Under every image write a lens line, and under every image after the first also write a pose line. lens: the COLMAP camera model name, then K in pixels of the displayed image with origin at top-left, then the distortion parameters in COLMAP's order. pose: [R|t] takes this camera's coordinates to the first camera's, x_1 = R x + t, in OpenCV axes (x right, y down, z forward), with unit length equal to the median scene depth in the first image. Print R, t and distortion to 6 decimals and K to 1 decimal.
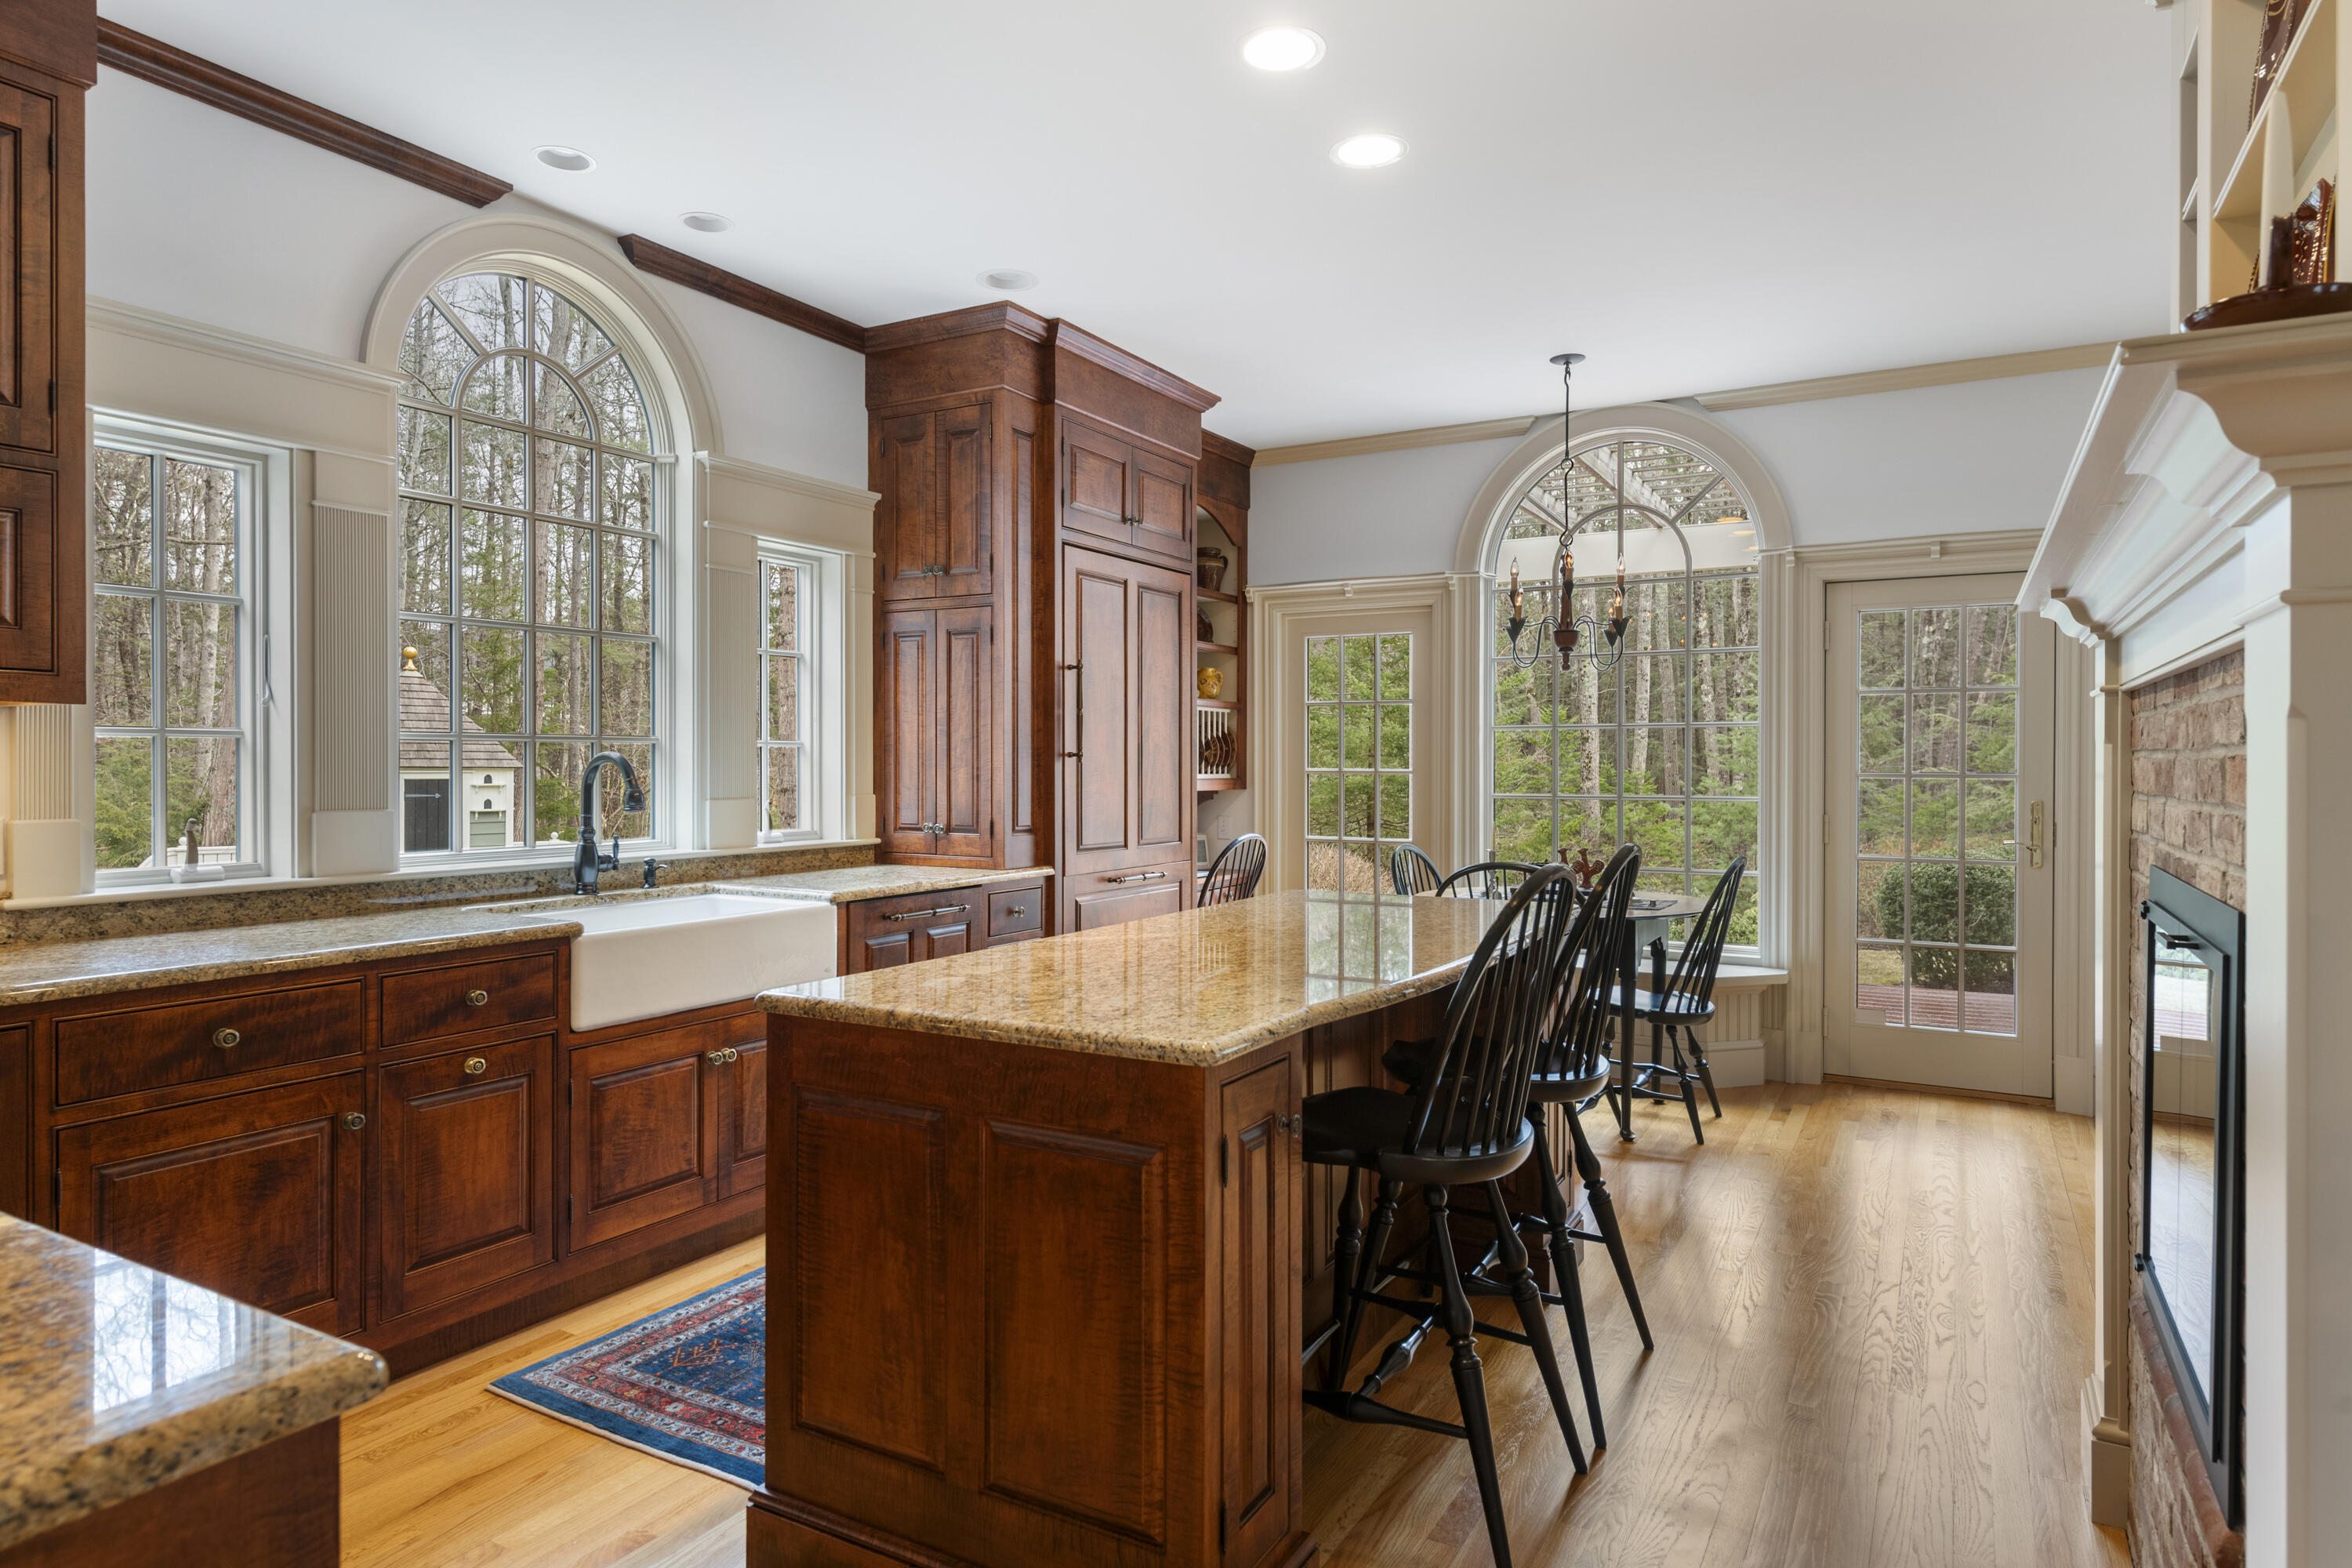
lens RADIAL K [[1352.1, 0, 1176.0], [0, 1352.1, 784.0], [0, 0, 1]] dist [-0.001704, -0.000194]
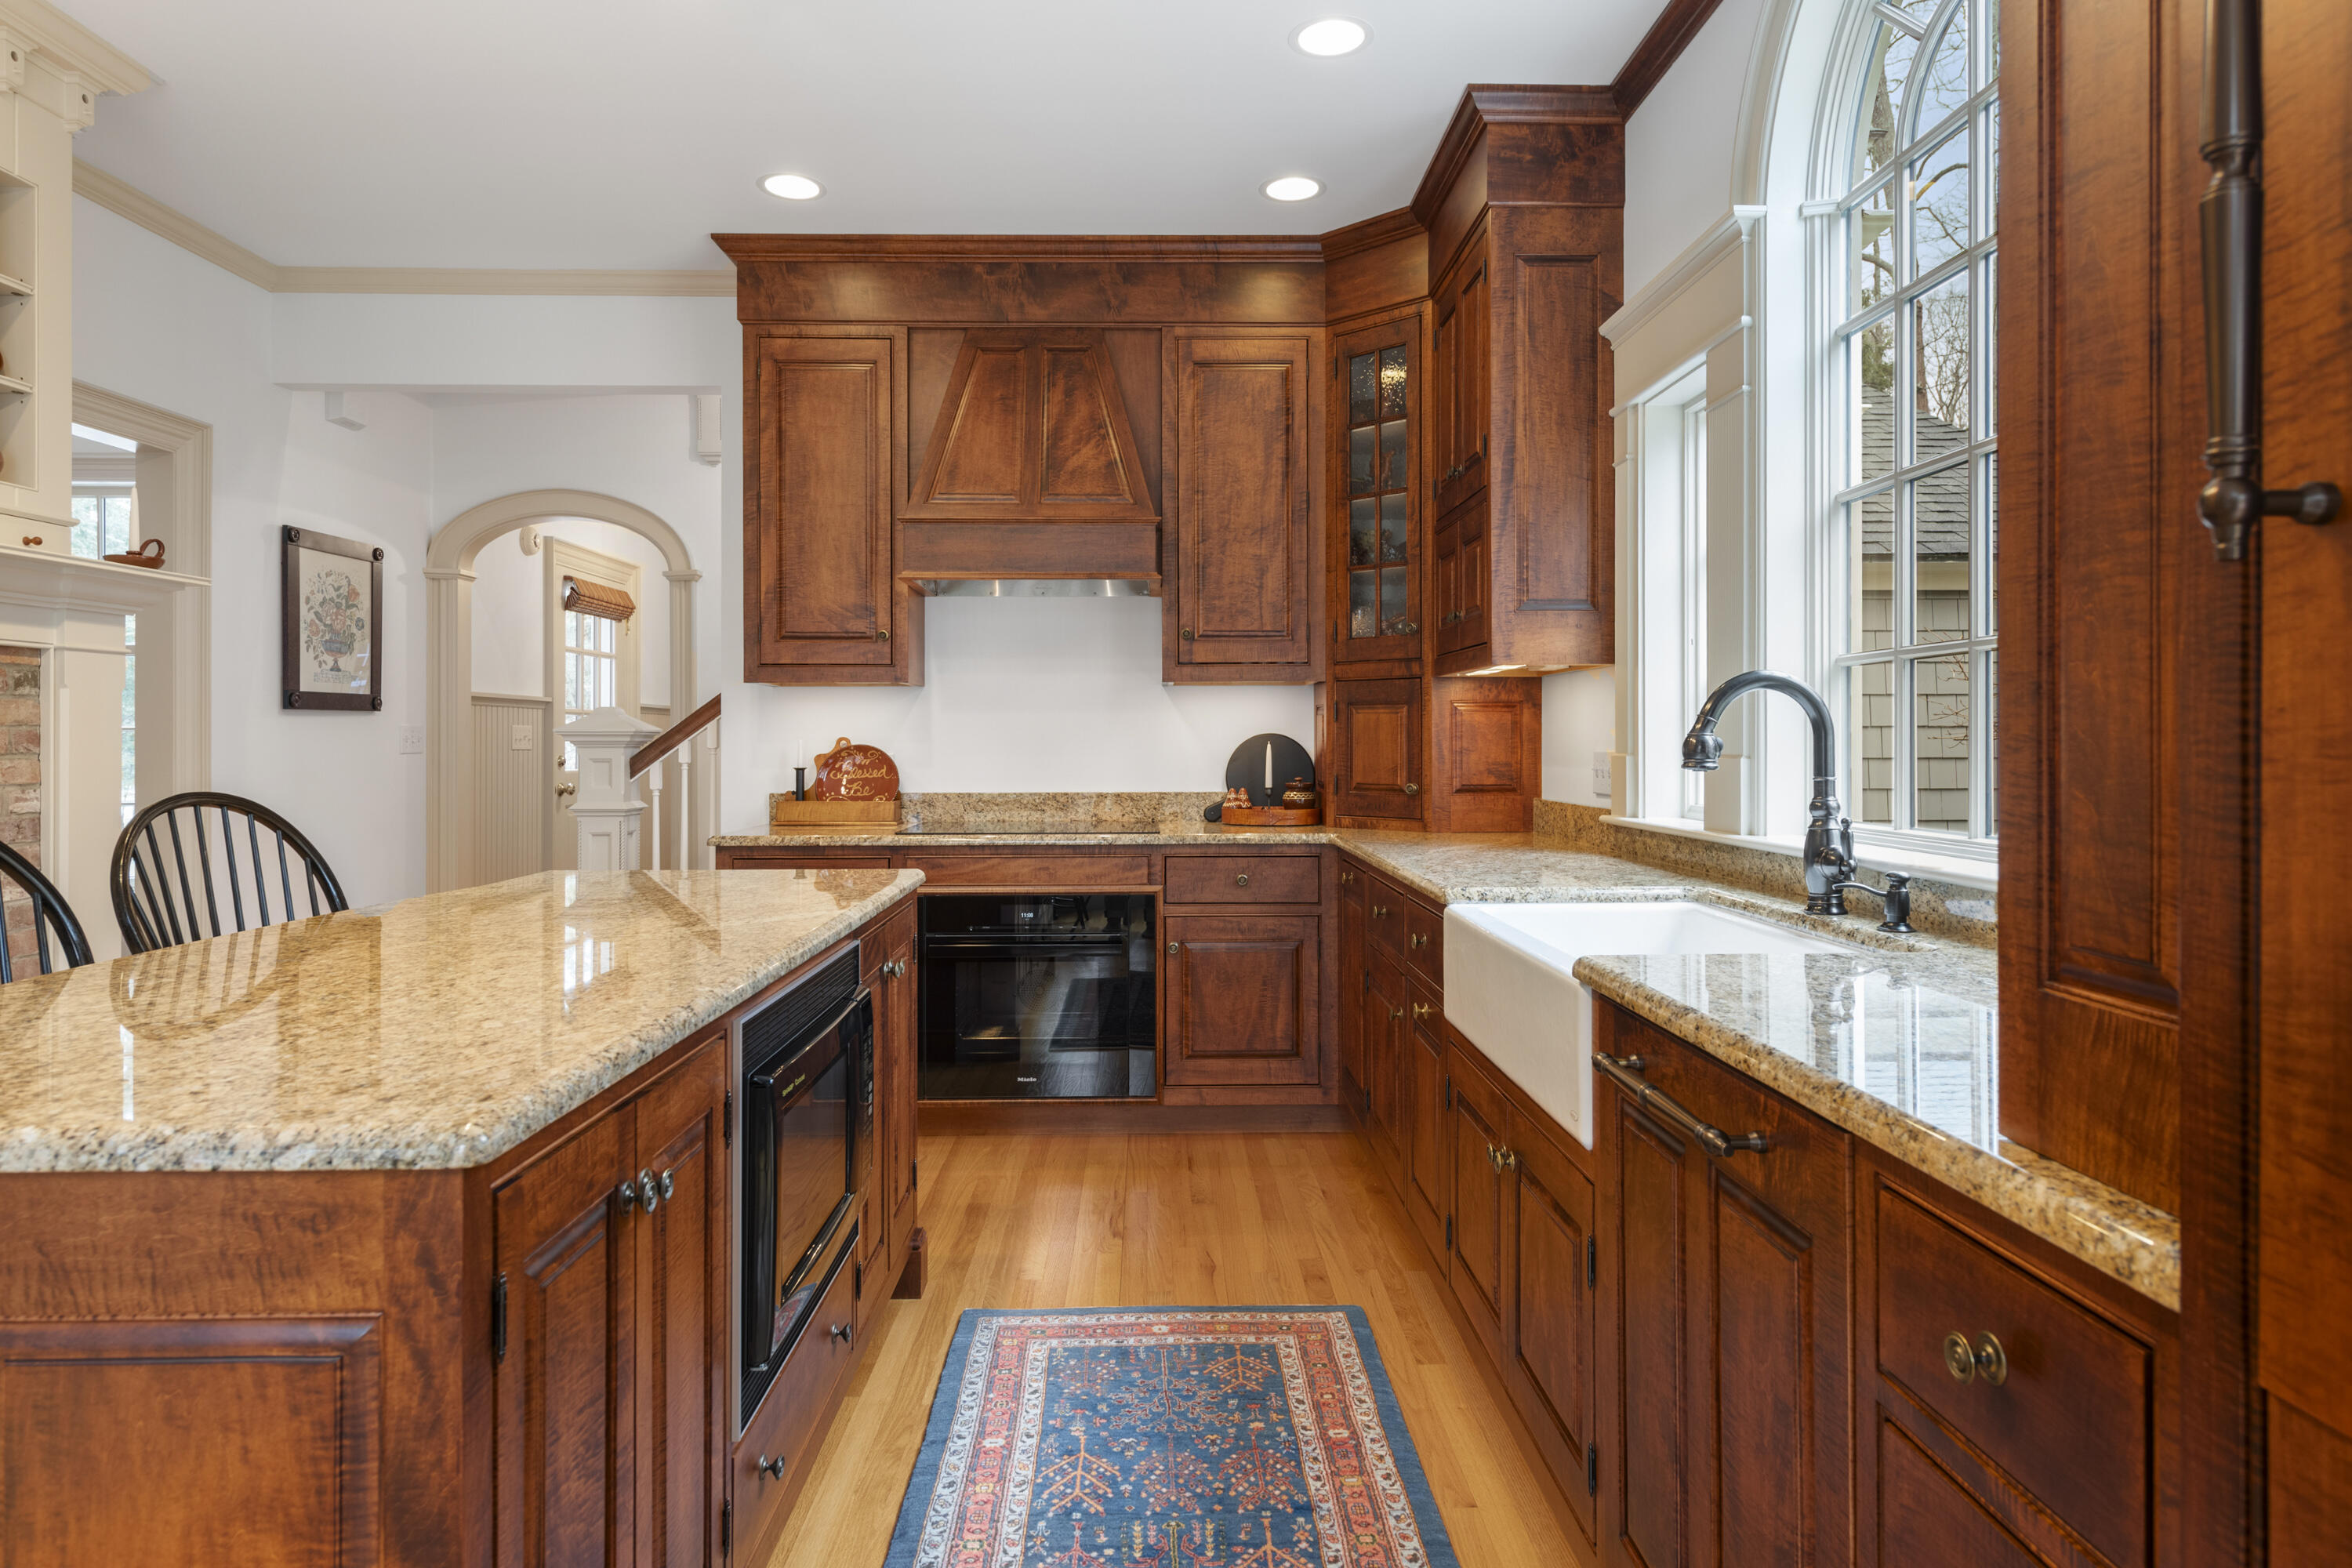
lens RADIAL K [[1383.5, 0, 1184.7], [0, 1383.5, 737.0], [0, 0, 1]] dist [0.037391, 0.000094]
pose [[-0.855509, -0.002113, -0.517783, 0.134511], [-0.009367, 0.999891, 0.011396, 0.000887], [0.517703, 0.014599, -0.855436, 1.595619]]
